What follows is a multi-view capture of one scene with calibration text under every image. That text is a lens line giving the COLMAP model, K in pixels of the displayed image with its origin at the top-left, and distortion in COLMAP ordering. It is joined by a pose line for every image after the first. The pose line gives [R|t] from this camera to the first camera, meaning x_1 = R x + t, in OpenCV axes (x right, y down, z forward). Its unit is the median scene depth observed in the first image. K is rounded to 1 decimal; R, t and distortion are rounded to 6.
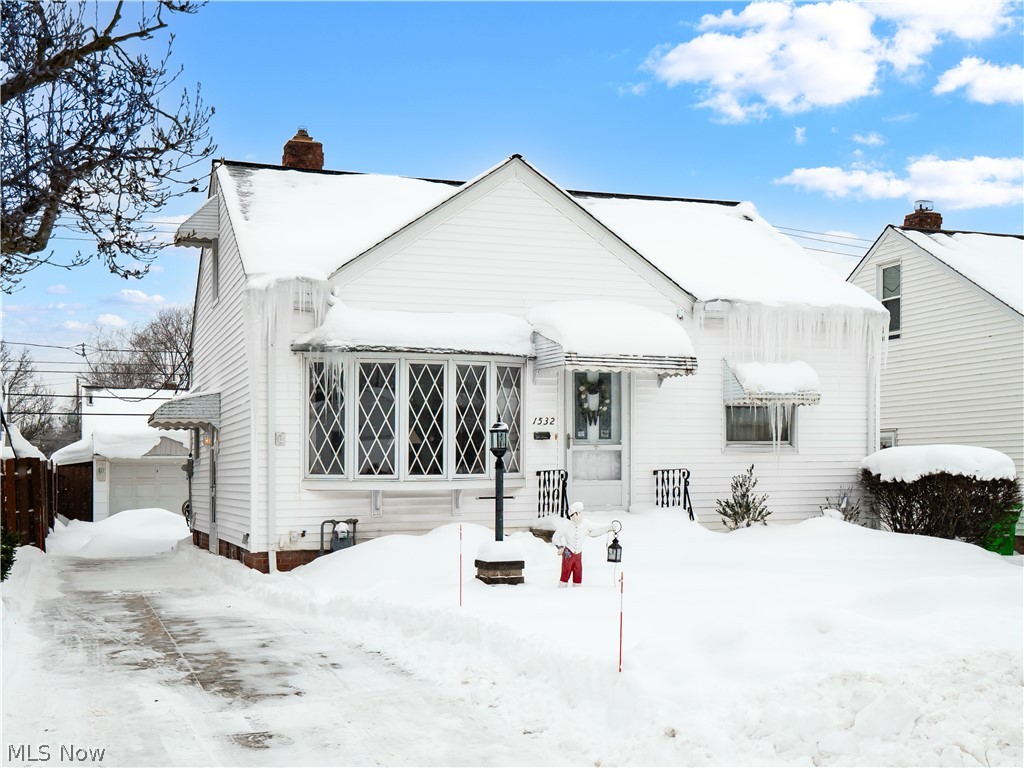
lens RADIAL K [[896.9, 0, 513.4], [0, 896.9, 381.2], [0, 0, 1]] dist [0.013709, 0.011459]
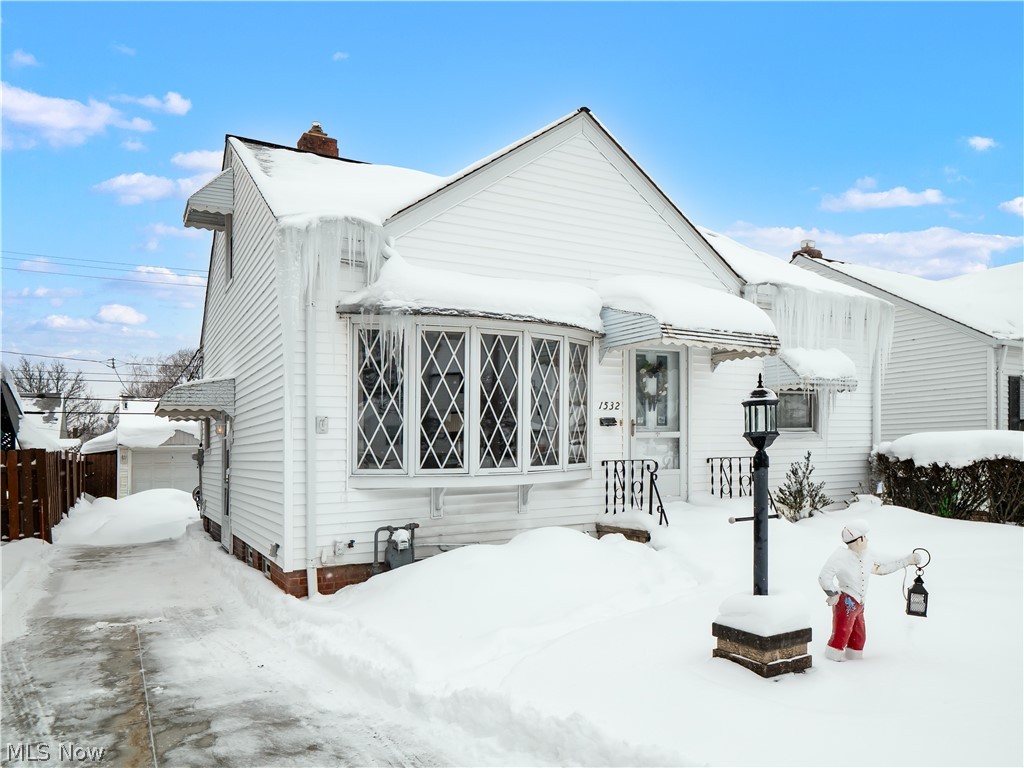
lens RADIAL K [[621.4, 0, 511.0], [0, 621.4, 392.1], [0, 0, 1]] dist [0.009606, -0.003492]
pose [[0.993054, 0.002425, 0.117634, -0.142201], [-0.002662, 0.999995, 0.001858, 0.030400], [-0.117628, -0.002158, 0.993055, 0.391677]]
